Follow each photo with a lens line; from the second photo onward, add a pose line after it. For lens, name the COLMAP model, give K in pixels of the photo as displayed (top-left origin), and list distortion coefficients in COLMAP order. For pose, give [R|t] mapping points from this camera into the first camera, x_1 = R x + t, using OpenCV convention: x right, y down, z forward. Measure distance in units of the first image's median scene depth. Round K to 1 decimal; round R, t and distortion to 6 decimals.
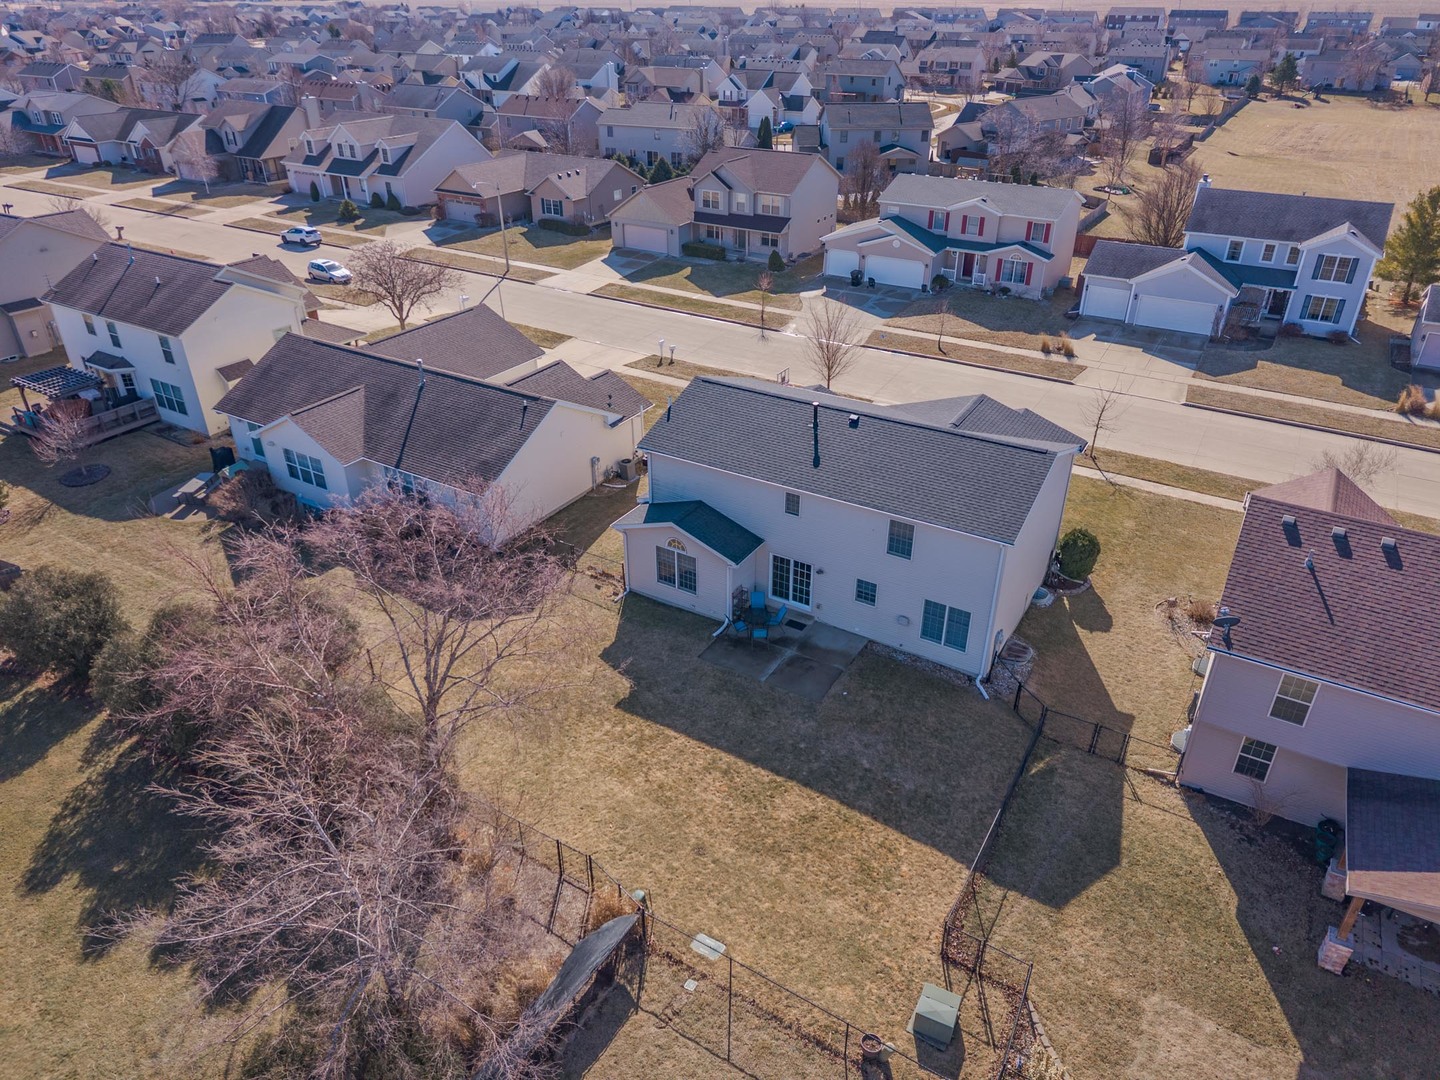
lens RADIAL K [[964.0, 0, 722.5], [0, 964.0, 536.8], [0, 0, 1]] dist [0.048984, -0.044748]
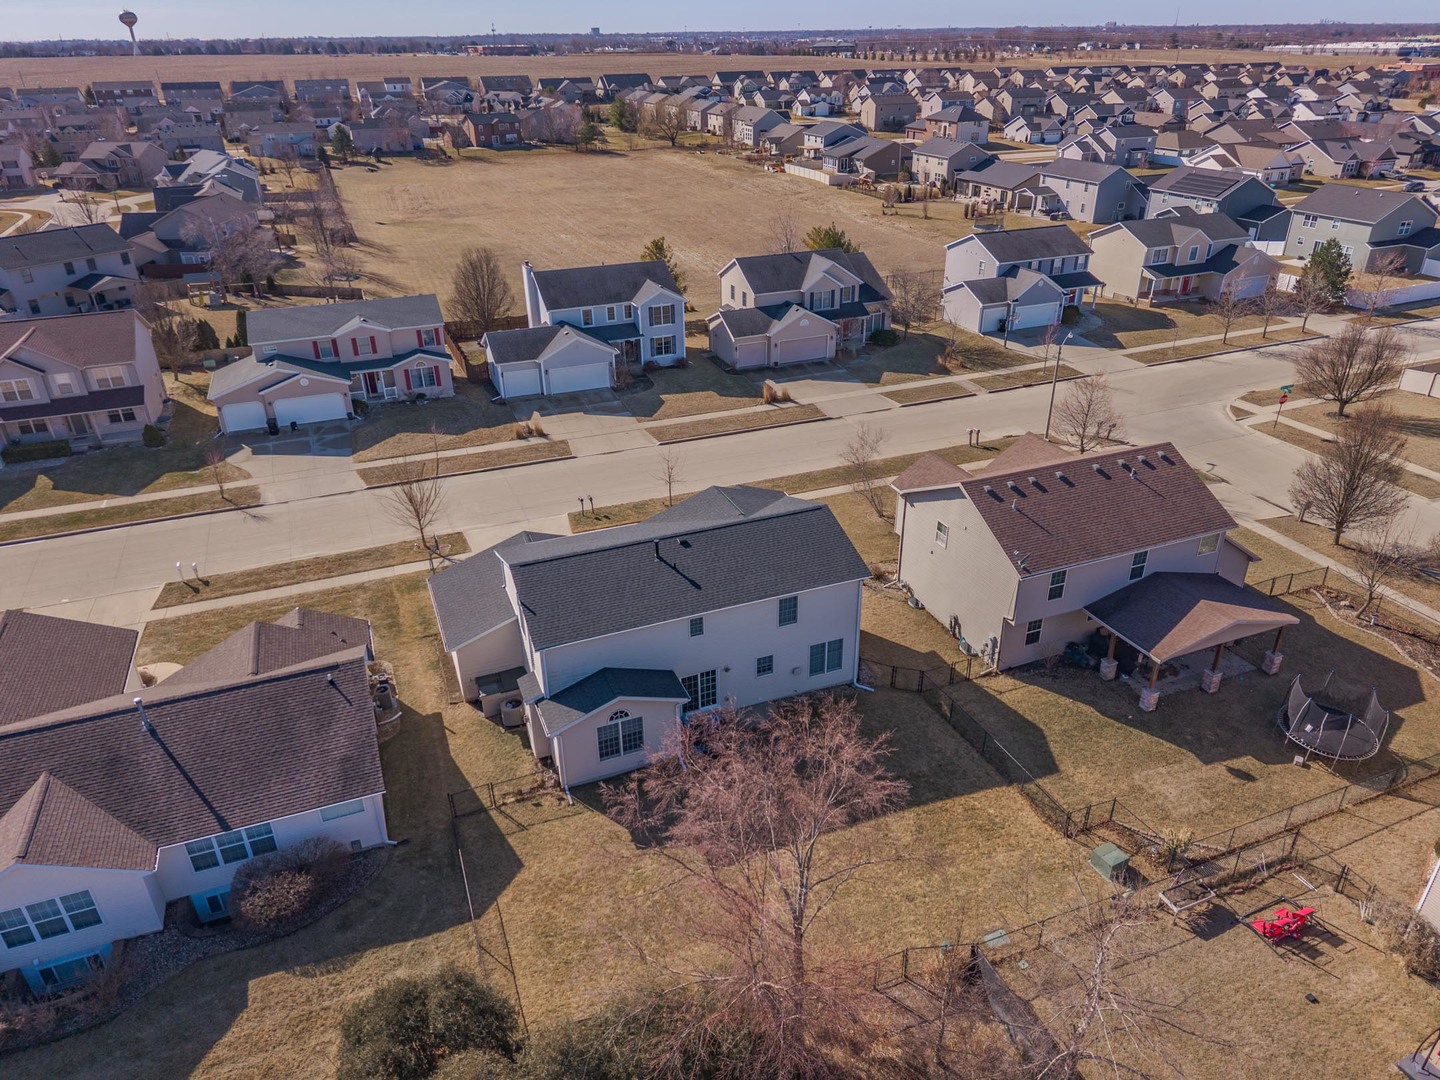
lens RADIAL K [[964.0, 0, 722.5], [0, 964.0, 536.8], [0, 0, 1]] dist [0.048984, -0.044748]
pose [[0.605818, -0.376091, 0.701099, -0.639781], [0.407662, 0.903484, 0.132396, -0.258897], [-0.683224, 0.205604, 0.700665, 0.157697]]
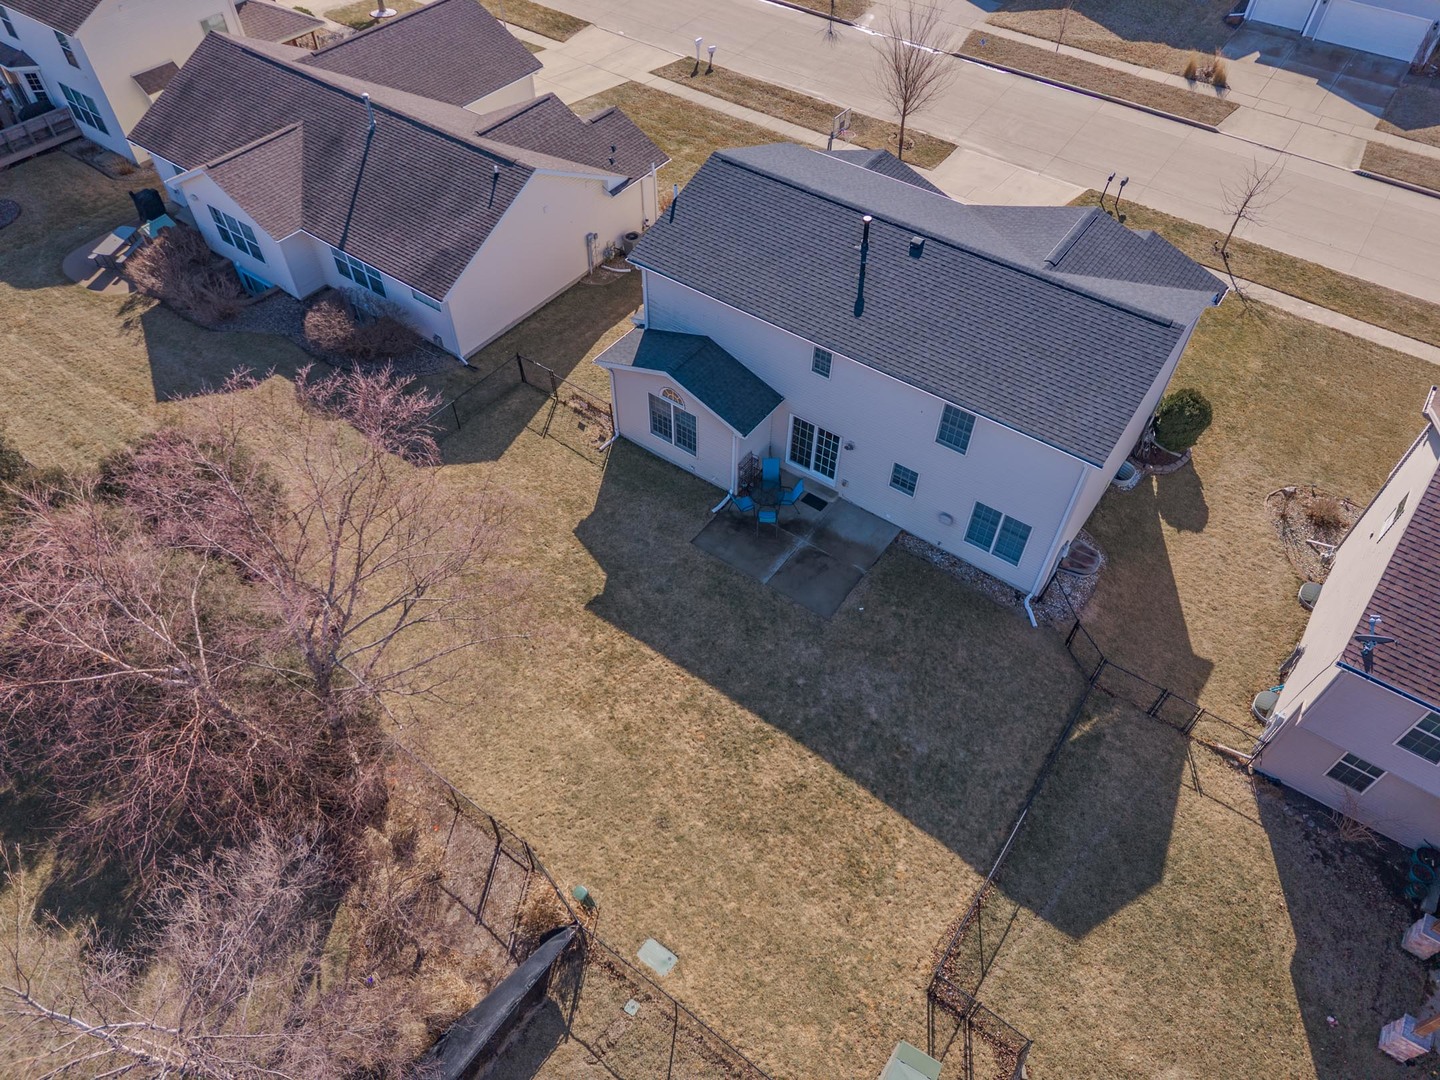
lens RADIAL K [[964.8, 0, 717.4], [0, 964.8, 542.1], [0, 0, 1]] dist [0.025547, -0.015167]
pose [[0.996232, 0.073162, -0.046572, 0.034830], [-0.053530, 0.941222, 0.333520, -0.146312], [0.068236, -0.329771, 0.941592, 0.212943]]
